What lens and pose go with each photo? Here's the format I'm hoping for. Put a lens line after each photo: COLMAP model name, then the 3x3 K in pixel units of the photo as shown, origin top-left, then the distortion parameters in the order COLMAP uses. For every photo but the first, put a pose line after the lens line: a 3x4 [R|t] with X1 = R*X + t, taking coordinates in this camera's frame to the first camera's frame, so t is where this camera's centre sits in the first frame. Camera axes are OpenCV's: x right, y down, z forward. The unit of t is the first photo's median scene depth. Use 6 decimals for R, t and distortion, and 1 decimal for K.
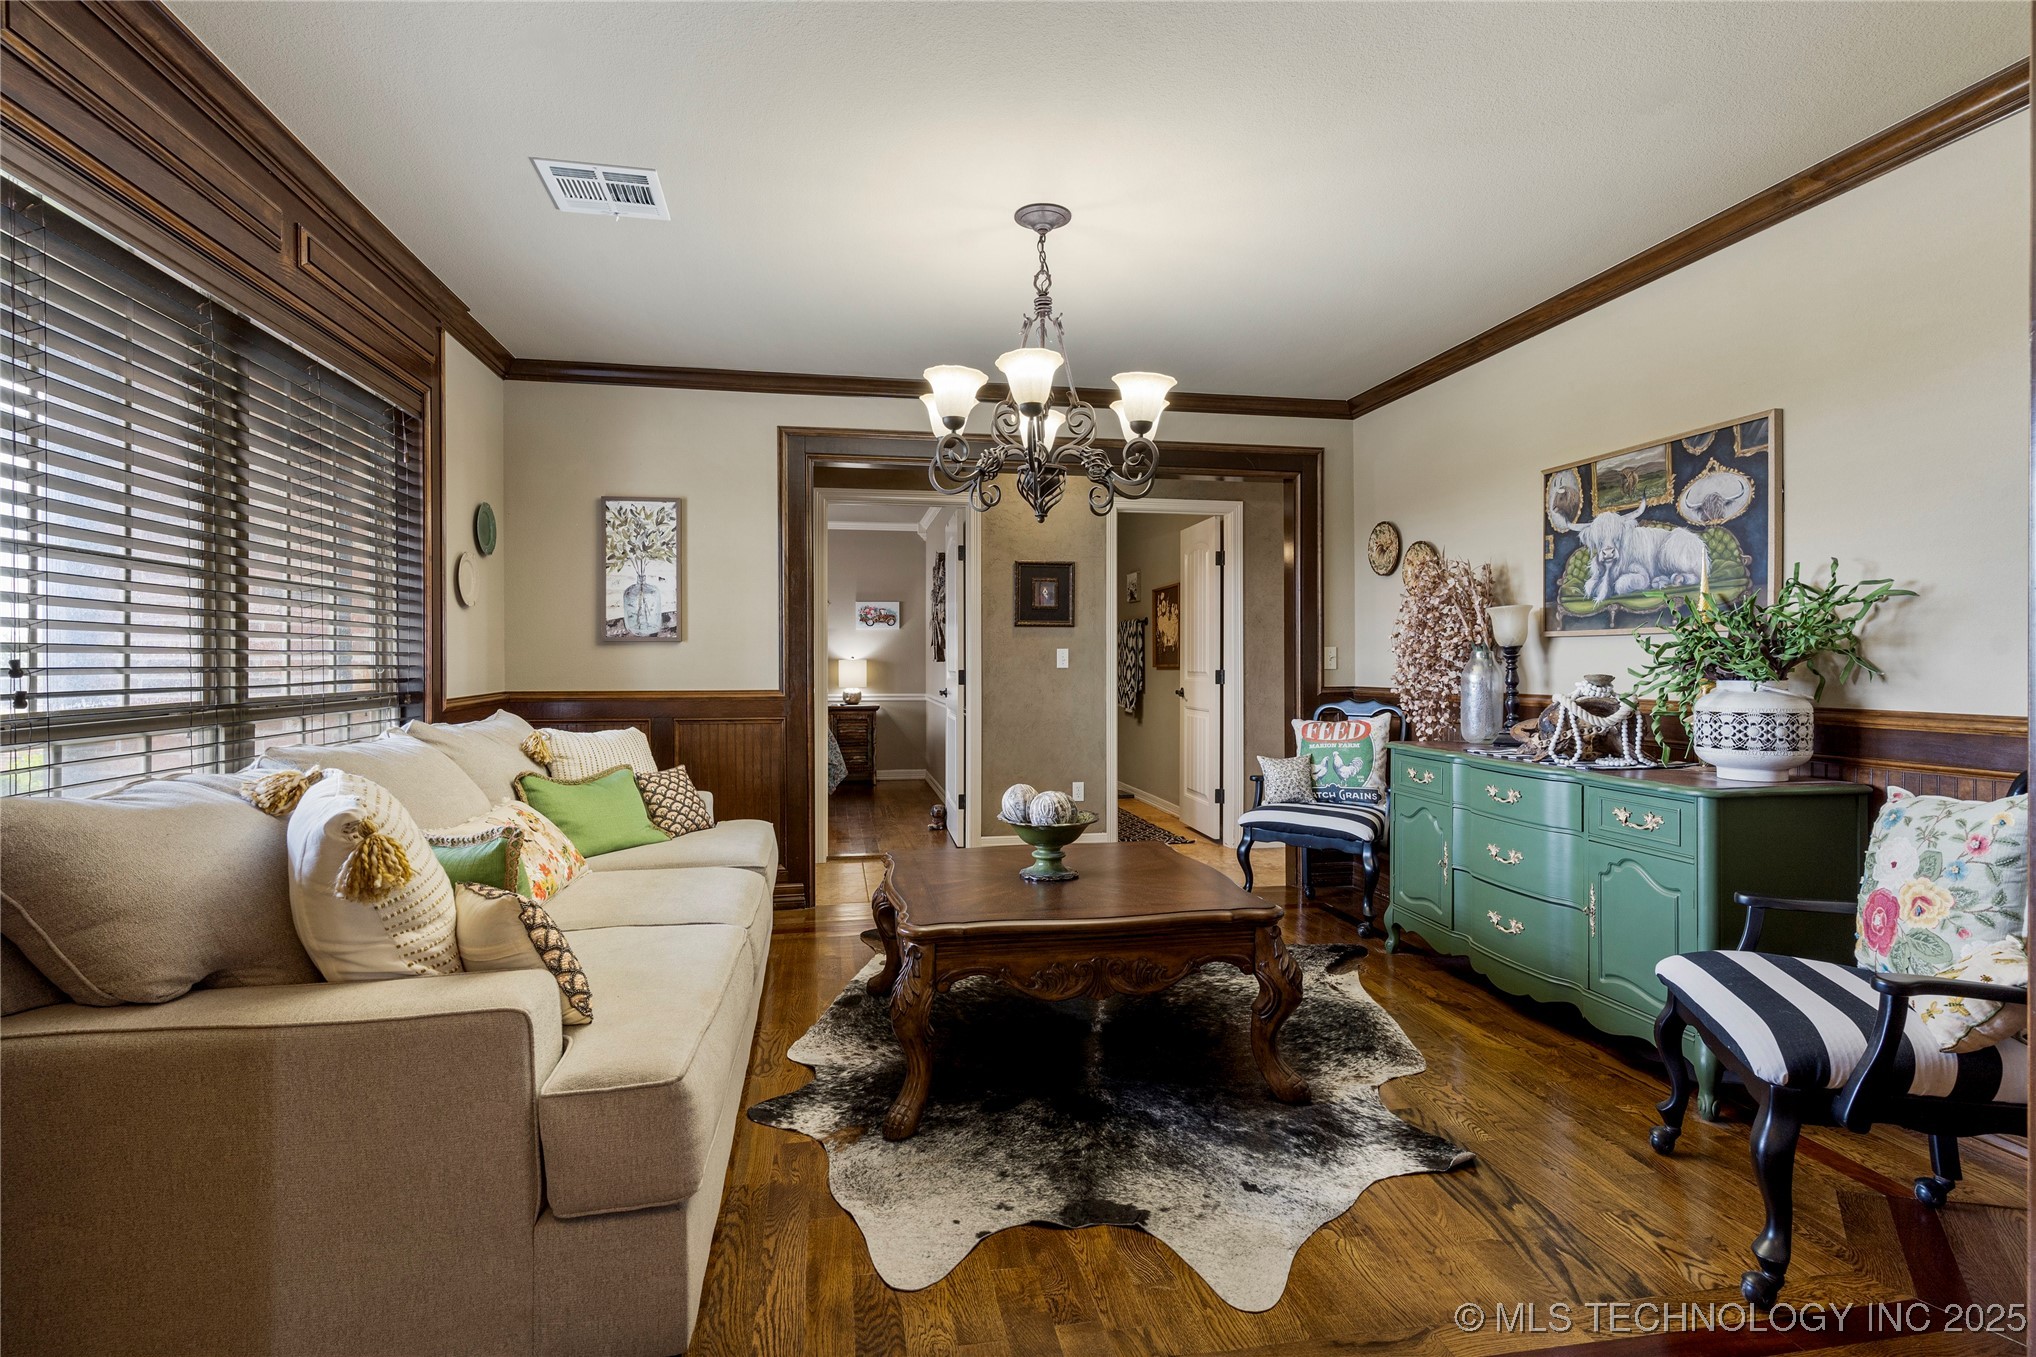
lens RADIAL K [[991.6, 0, 1010.5], [0, 991.6, 673.1], [0, 0, 1]] dist [-0.000489, 0.001246]
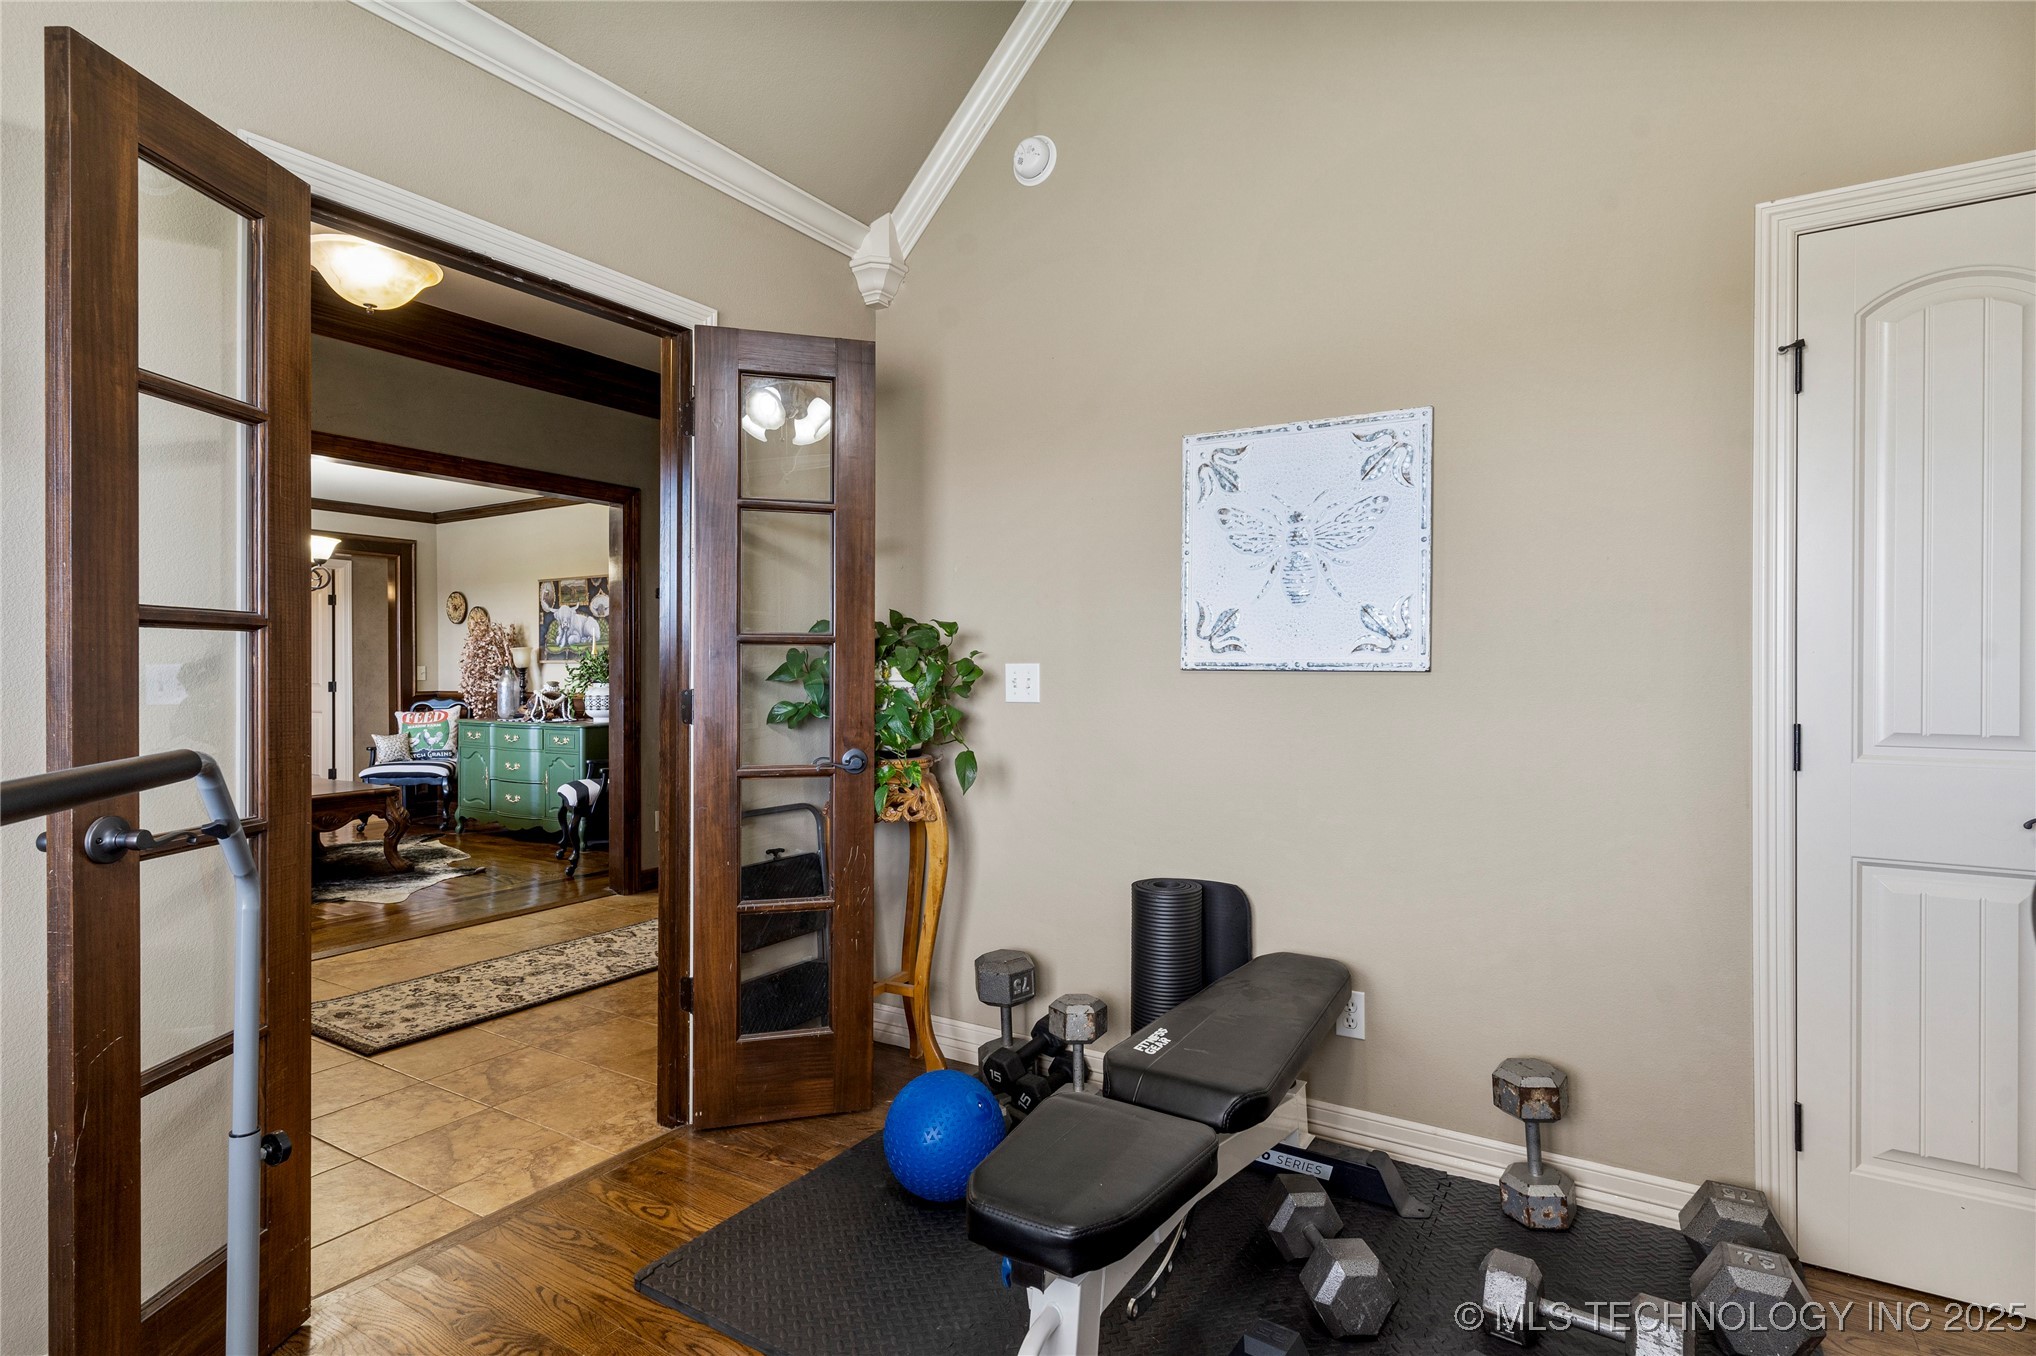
lens RADIAL K [[1008.0, 0, 1009.6], [0, 1008.0, 671.4], [0, 0, 1]] dist [-0.000246, 0.000595]
pose [[0.665717, -0.000062, 0.746205, -0.342546], [0.010277, 0.999906, -0.009085, 0.008265], [-0.746134, 0.013717, 0.665655, -1.045059]]
